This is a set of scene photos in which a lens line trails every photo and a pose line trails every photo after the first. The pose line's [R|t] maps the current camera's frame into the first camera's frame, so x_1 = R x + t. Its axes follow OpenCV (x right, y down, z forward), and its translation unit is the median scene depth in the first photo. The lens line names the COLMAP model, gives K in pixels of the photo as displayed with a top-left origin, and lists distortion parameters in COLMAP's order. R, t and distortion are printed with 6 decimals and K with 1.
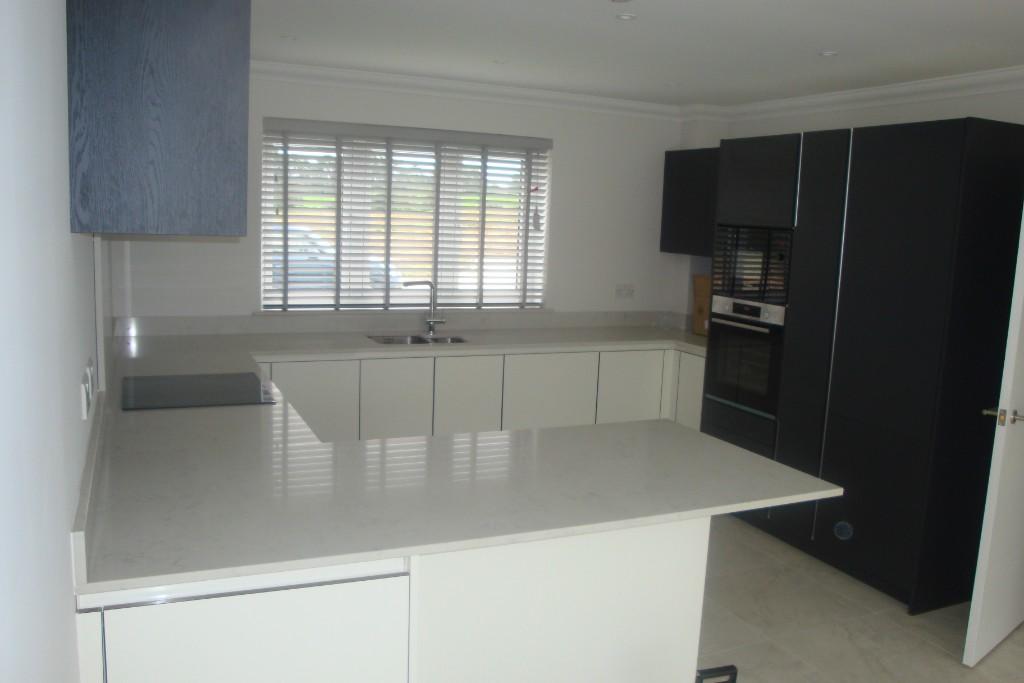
lens RADIAL K [[858.9, 0, 512.4], [0, 858.9, 341.2], [0, 0, 1]] dist [-0.077057, 0.005991]
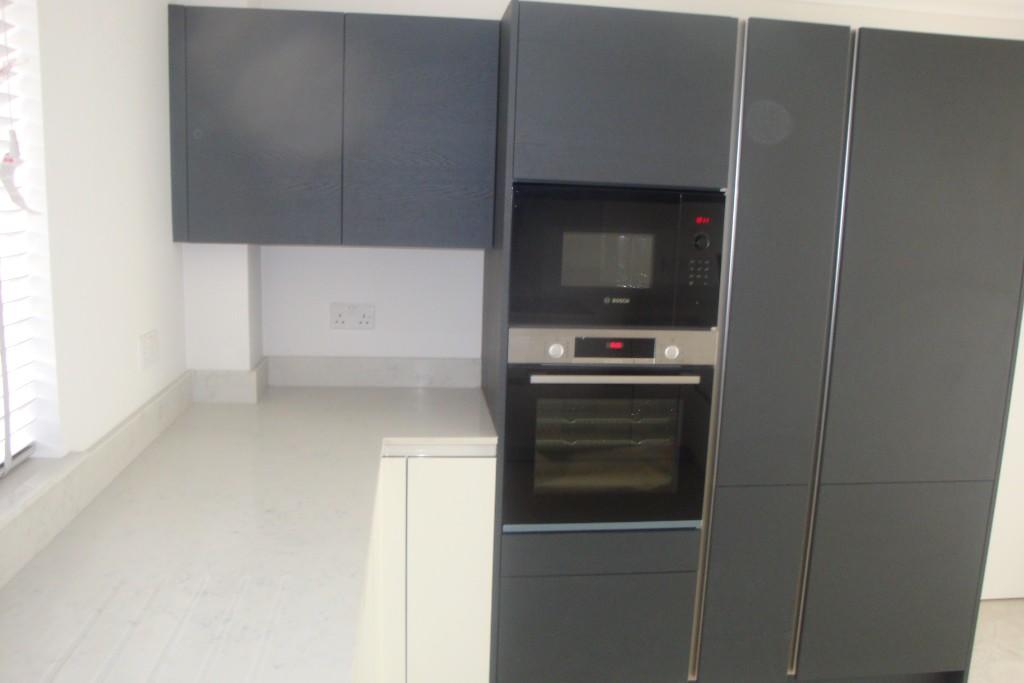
lens RADIAL K [[858.9, 0, 512.4], [0, 858.9, 341.2], [0, 0, 1]] dist [-0.077057, 0.005991]
pose [[0.302773, -0.196087, 0.932673, -0.168720], [0.120497, 0.978629, 0.166631, -0.098865], [-0.945415, 0.061933, 0.319930, 0.655750]]
